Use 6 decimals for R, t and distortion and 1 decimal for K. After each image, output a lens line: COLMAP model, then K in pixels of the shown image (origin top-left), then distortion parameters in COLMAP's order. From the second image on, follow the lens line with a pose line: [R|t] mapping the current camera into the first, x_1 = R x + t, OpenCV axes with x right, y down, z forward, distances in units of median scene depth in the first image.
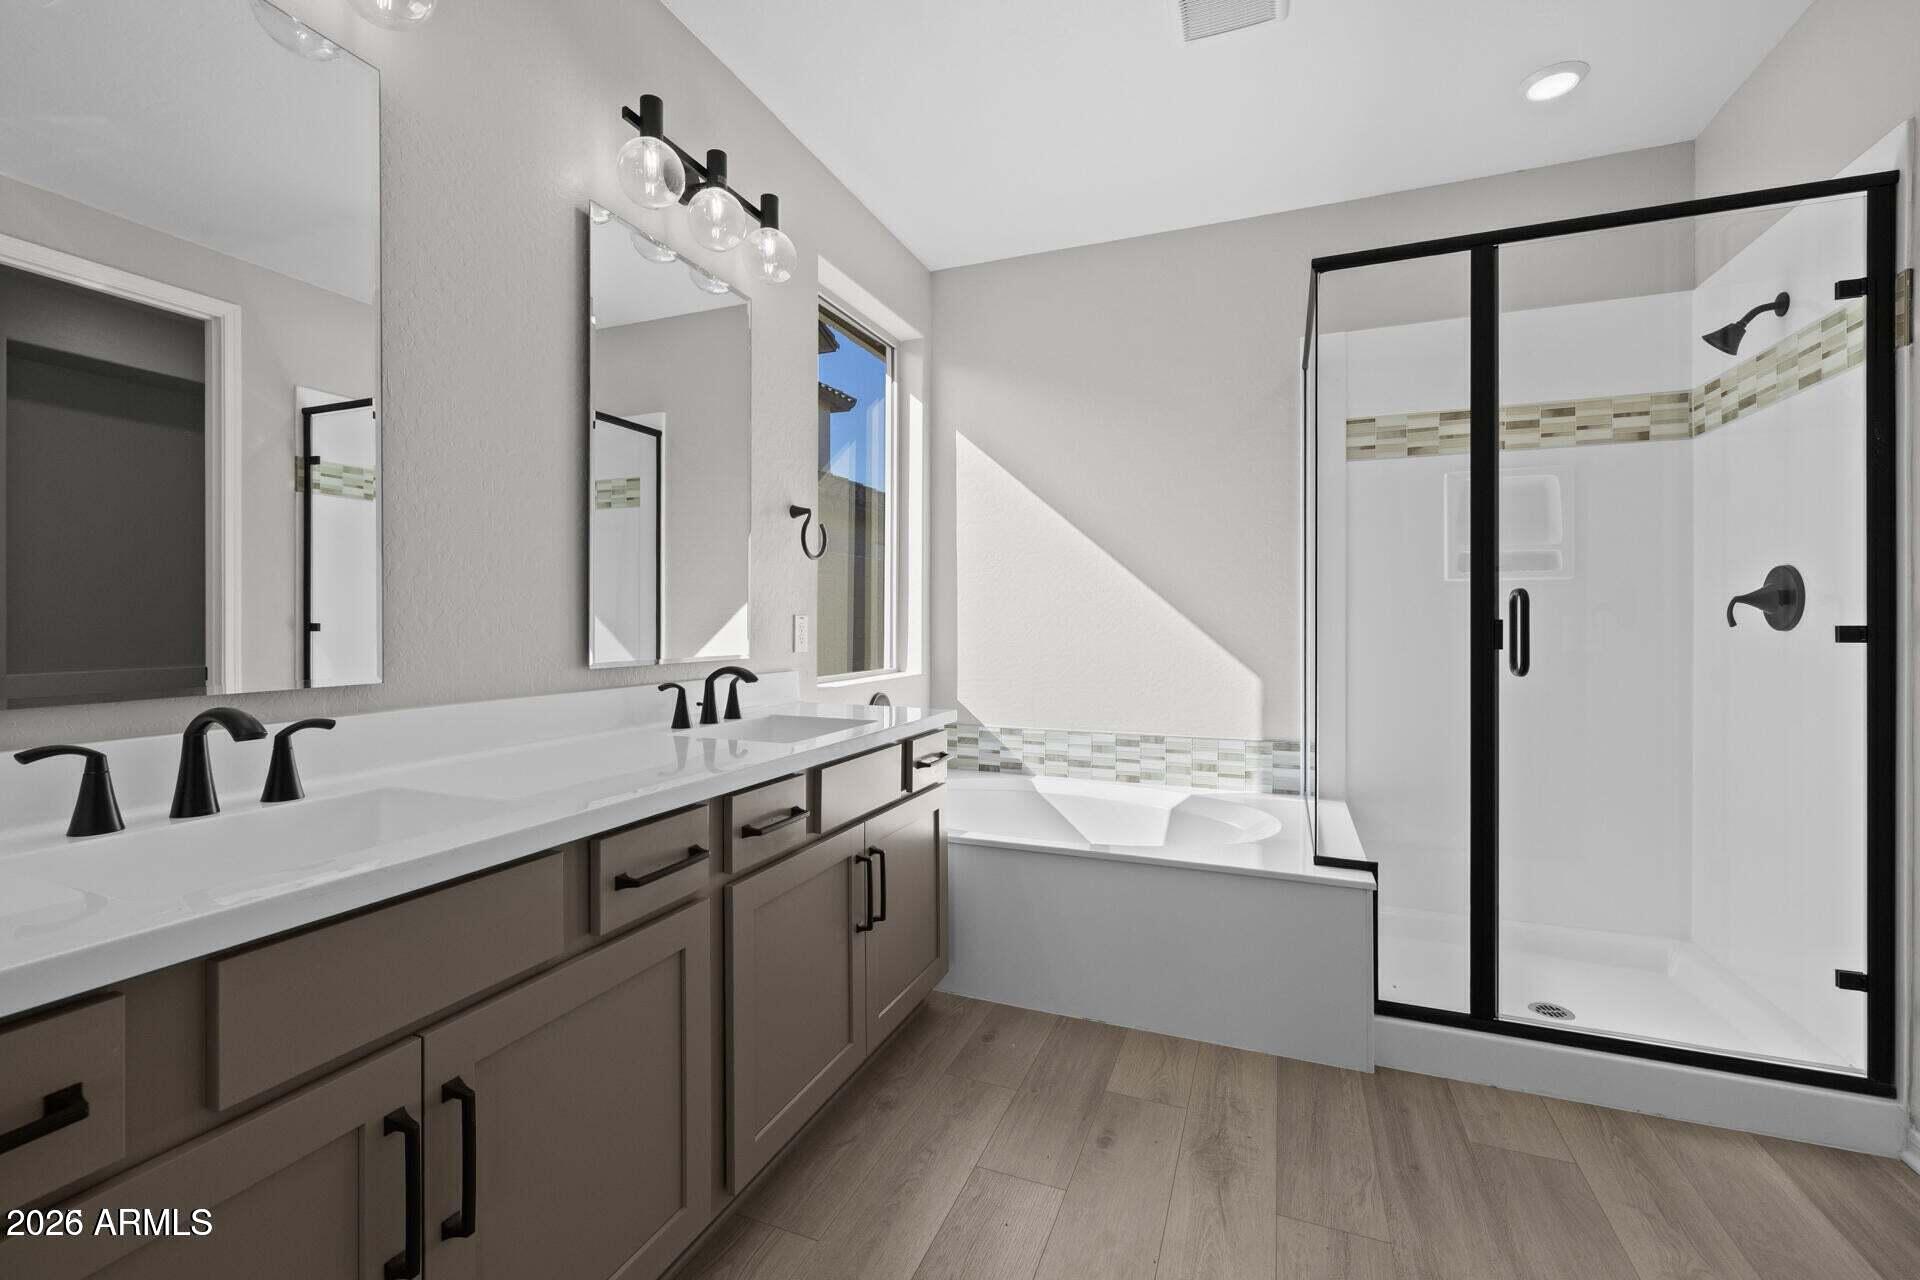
lens RADIAL K [[773.1, 0, 959.2], [0, 773.1, 622.5], [0, 0, 1]] dist [0.002202, 0.000391]
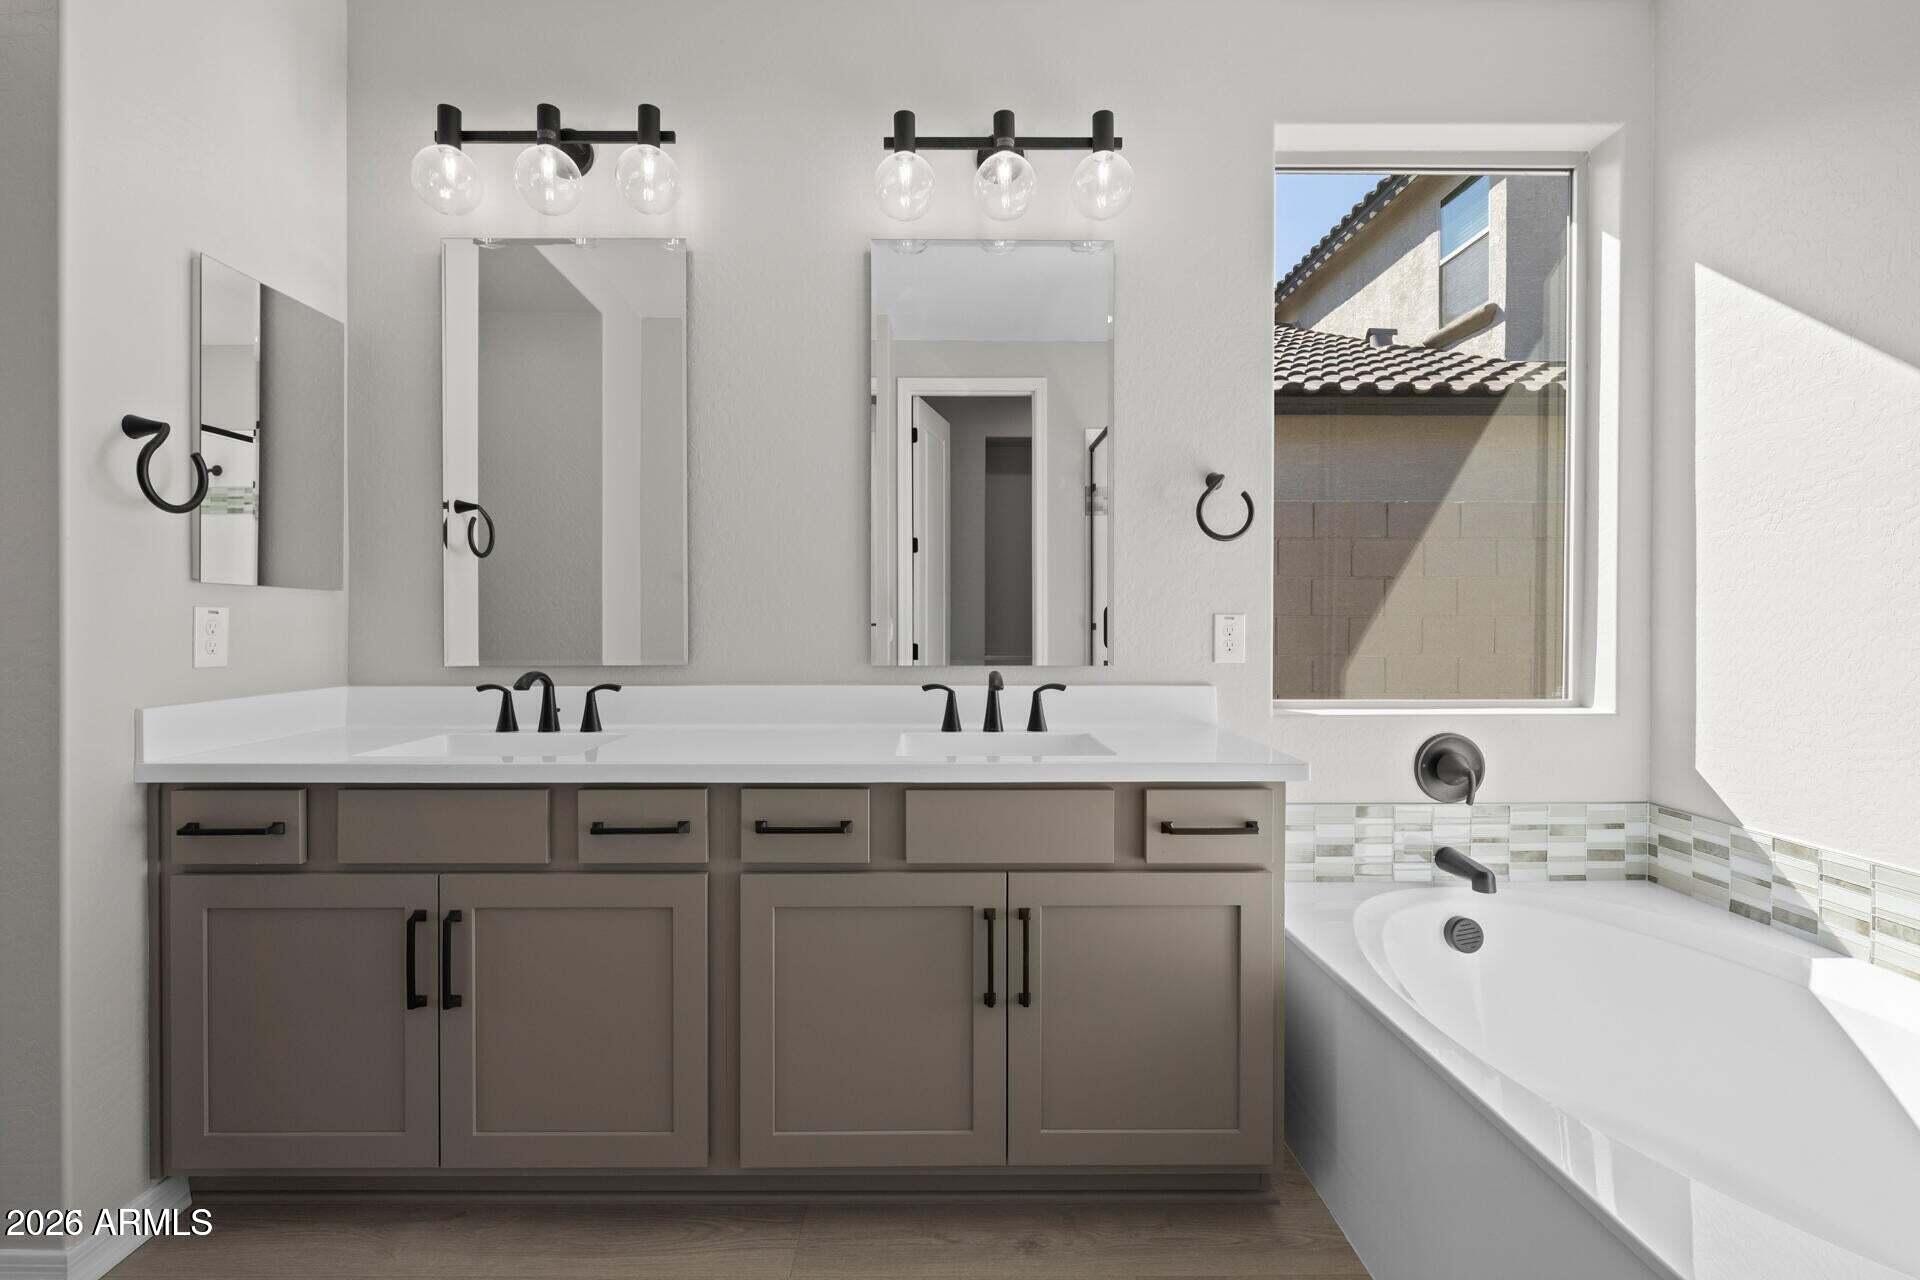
lens RADIAL K [[858.2, 0, 959.9], [0, 858.2, 627.6], [0, 0, 1]] dist [-0.005744, 0.000854]
pose [[0.409453, 0.006601, -0.912307, 0.583737], [-0.001175, 0.999977, 0.006708, -0.001774], [0.912330, -0.001674, 0.409452, 0.520430]]
